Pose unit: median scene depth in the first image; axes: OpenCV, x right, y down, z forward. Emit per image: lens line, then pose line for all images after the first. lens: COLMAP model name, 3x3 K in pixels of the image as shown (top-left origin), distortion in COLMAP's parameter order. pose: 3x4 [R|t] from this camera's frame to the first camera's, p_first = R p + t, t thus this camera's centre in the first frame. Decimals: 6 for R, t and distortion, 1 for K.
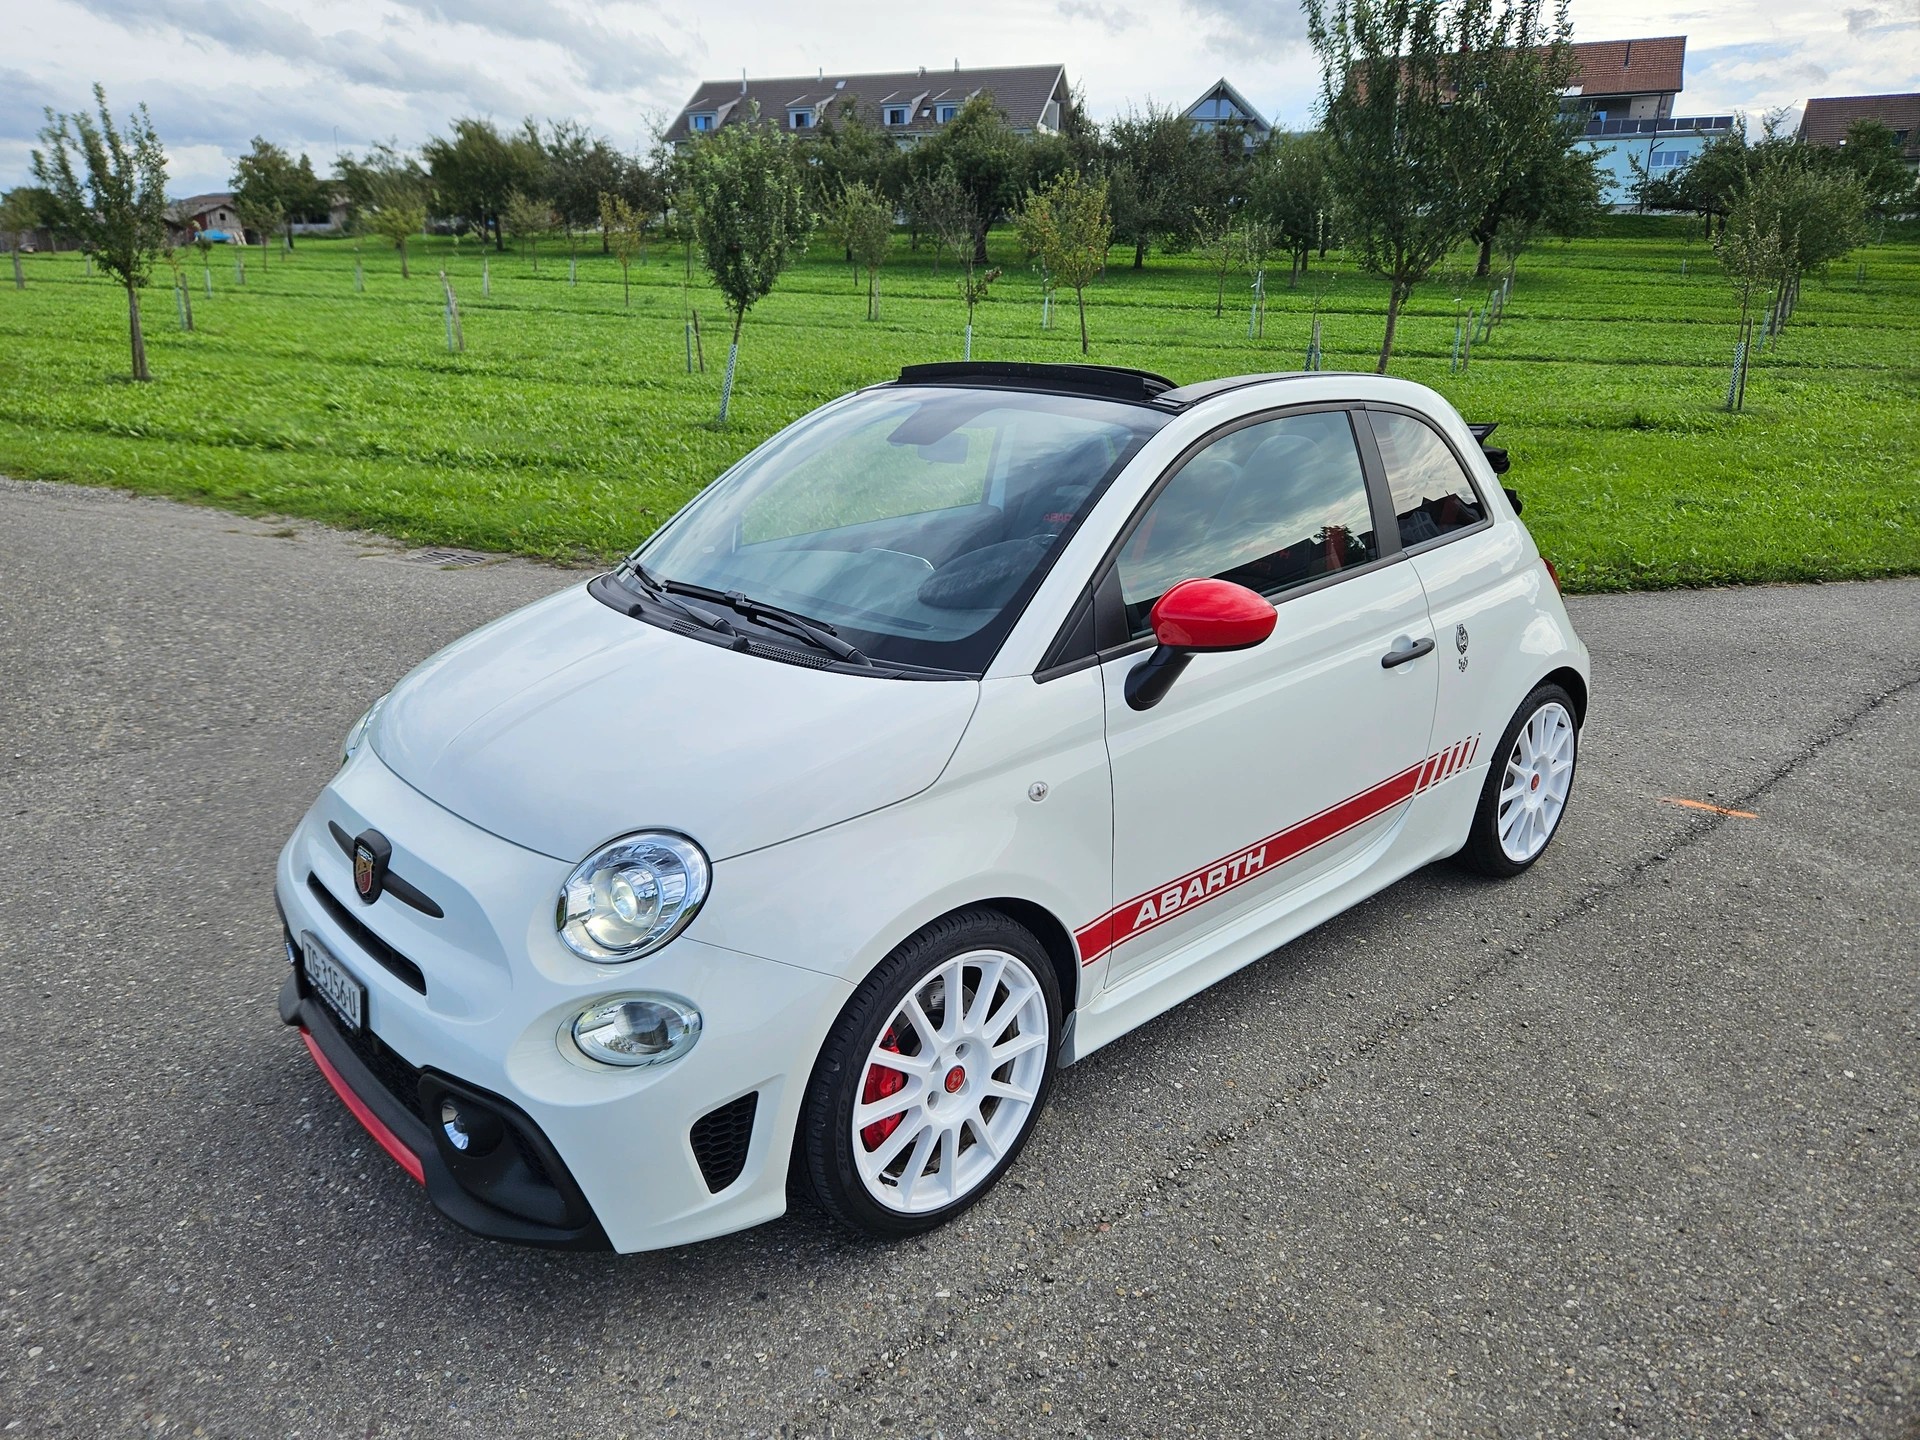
lens RADIAL K [[1365.7, 0, 928.8], [0, 1365.7, 708.9], [0, 0, 1]] dist [0.082206, -0.076183]
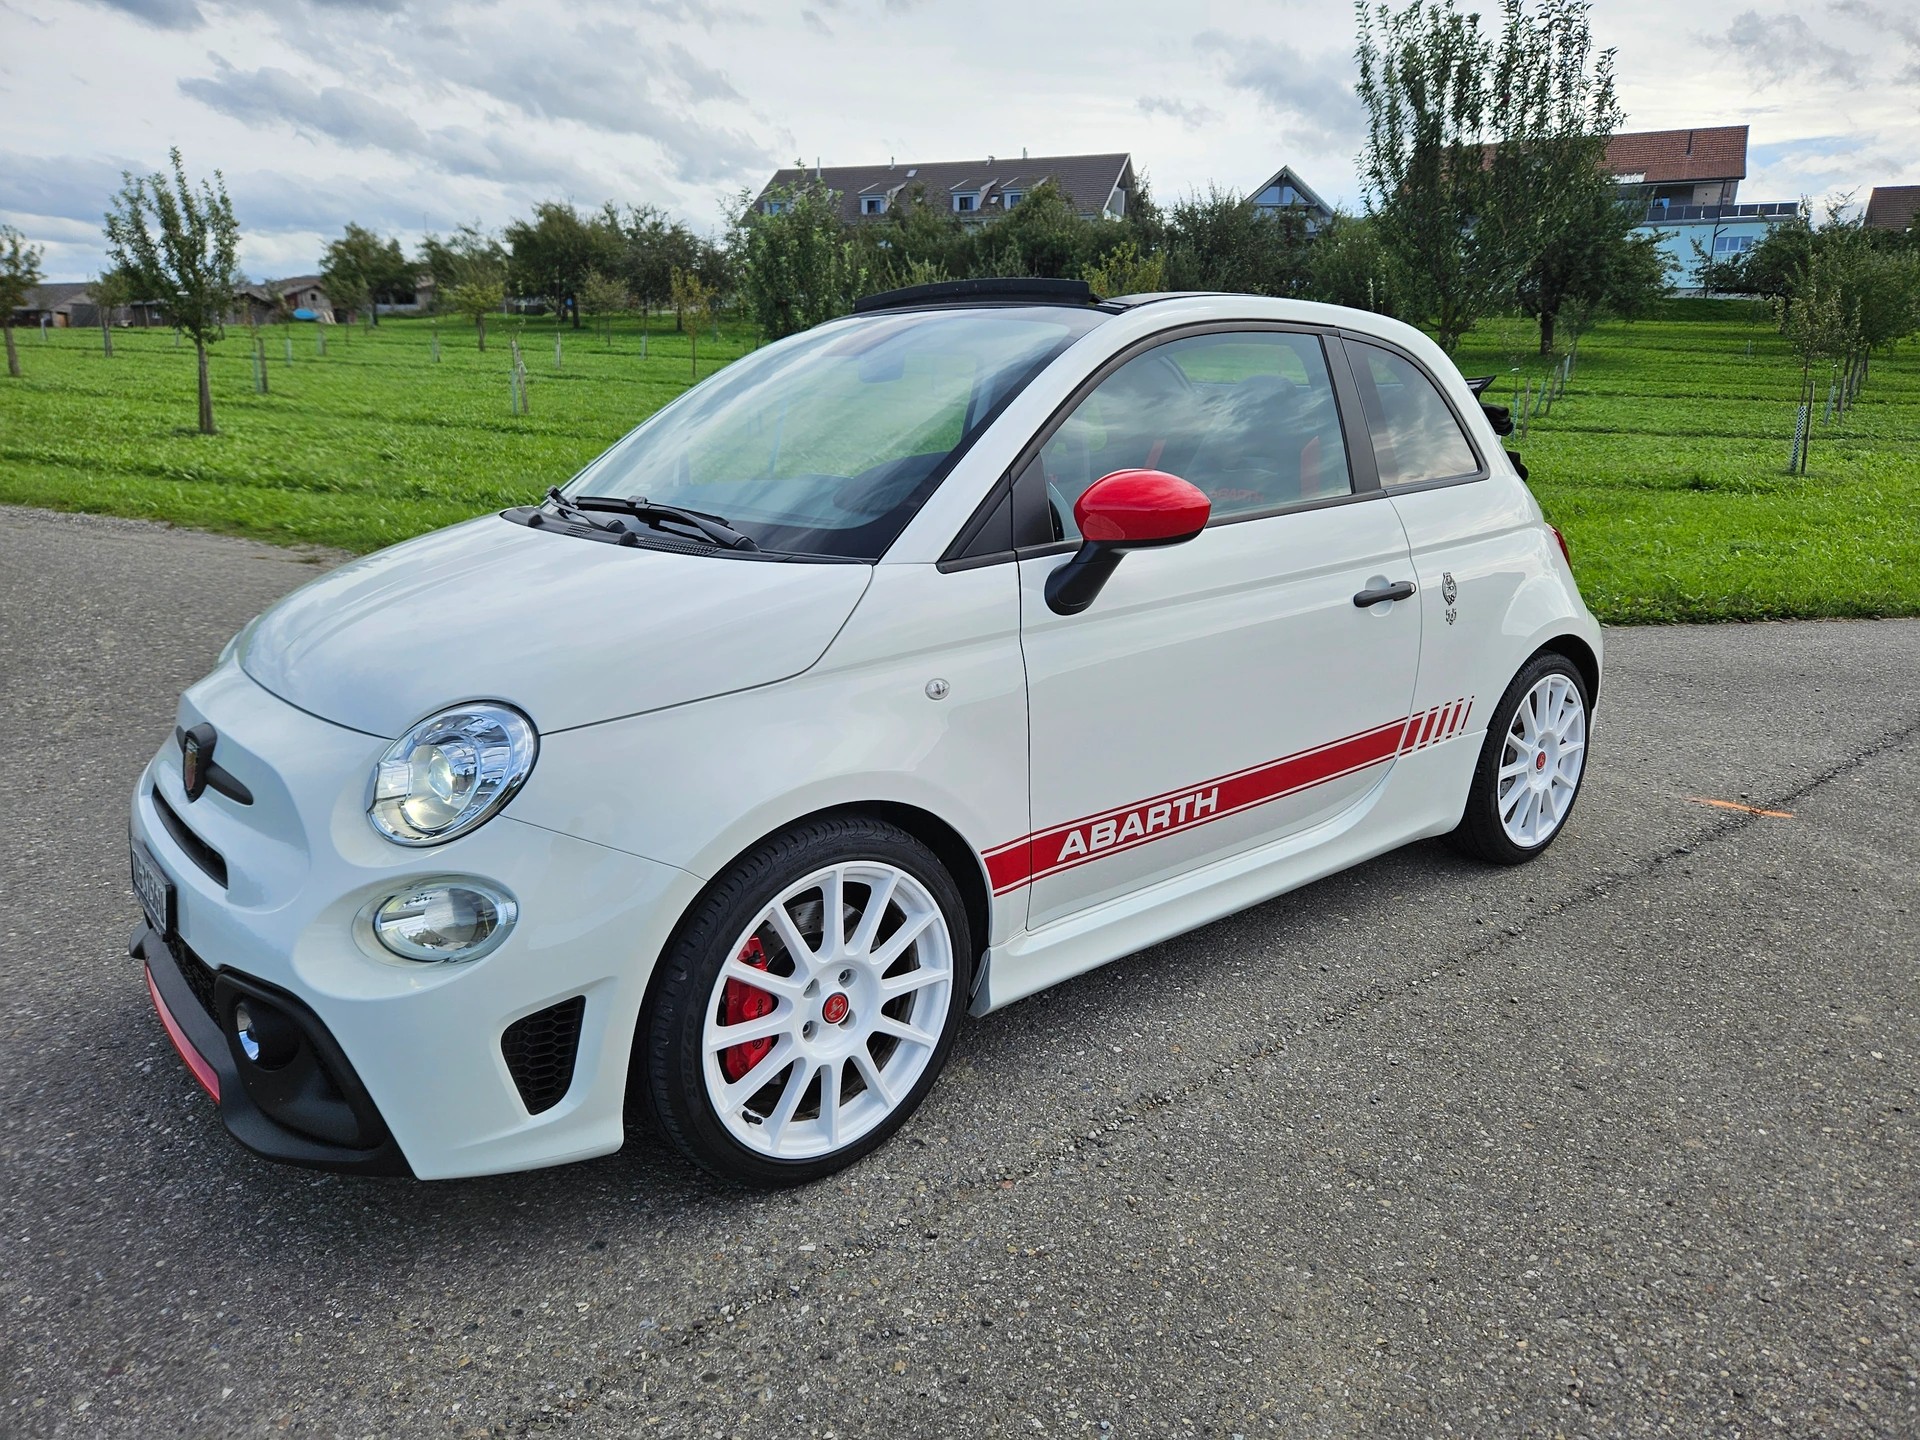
lens RADIAL K [[1371.9, 0, 946.7], [0, 1371.9, 694.9], [0, 0, 1]] dist [0.082449, -0.078080]
pose [[0.999529, 0.012518, -0.028028, 0.100171], [-0.014147, 0.998176, -0.058696, 0.104954], [0.027242, 0.059064, 0.997882, 0.088519]]
